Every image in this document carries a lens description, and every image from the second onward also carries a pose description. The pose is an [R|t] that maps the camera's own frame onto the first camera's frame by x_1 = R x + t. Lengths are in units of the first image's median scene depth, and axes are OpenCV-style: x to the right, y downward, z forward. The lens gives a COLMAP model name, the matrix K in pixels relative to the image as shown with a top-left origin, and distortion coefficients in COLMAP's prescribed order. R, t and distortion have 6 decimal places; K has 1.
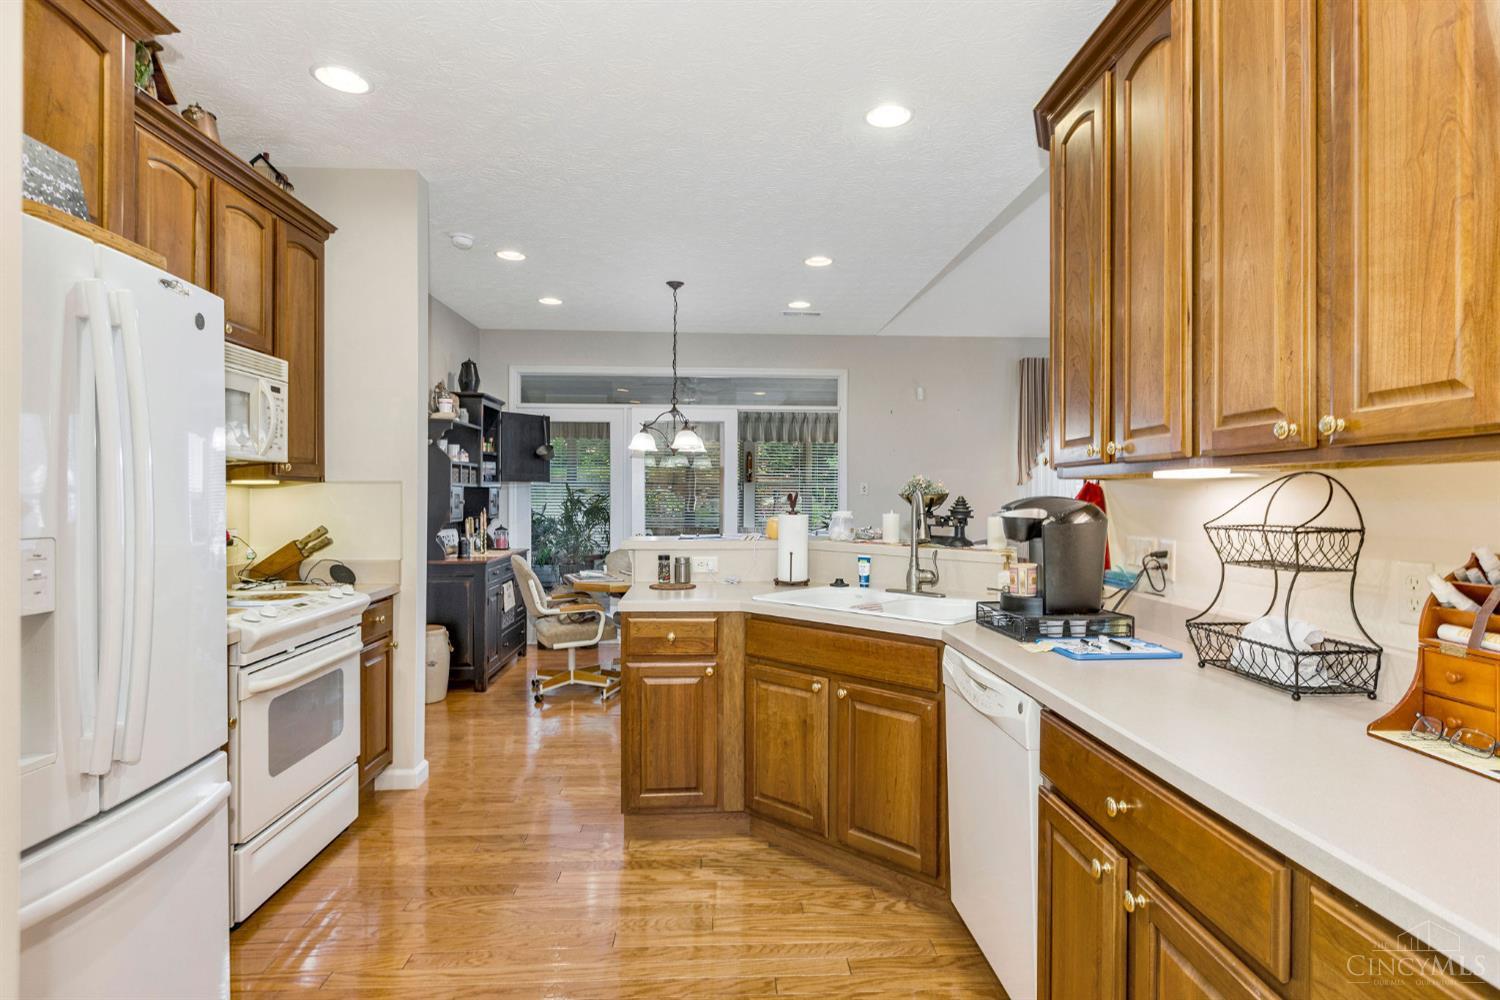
lens RADIAL K [[771.0, 0, 755.9], [0, 771.0, 494.0], [0, 0, 1]] dist [0.000184, 0.002394]
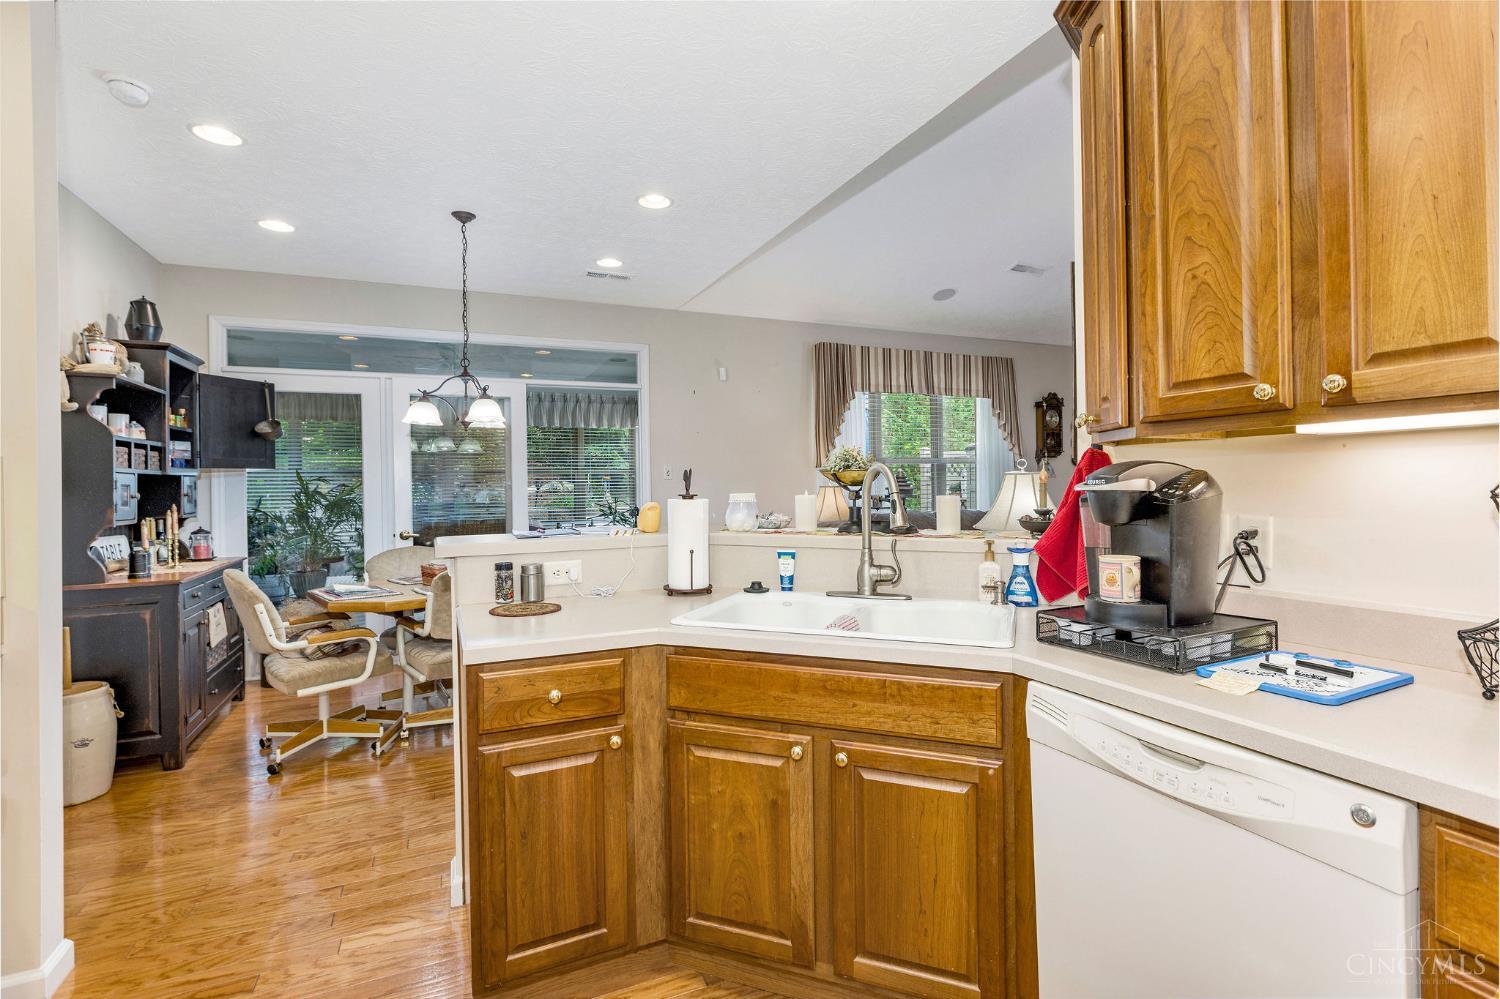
lens RADIAL K [[711.9, 0, 767.0], [0, 711.9, 480.9], [0, 0, 1]] dist [-0.000513, -0.001412]
pose [[0.934358, -0.016929, 0.355934, -0.109572], [0.017504, 0.999846, 0.001606, 0.007971], [-0.355906, 0.004730, 0.934510, 0.284185]]
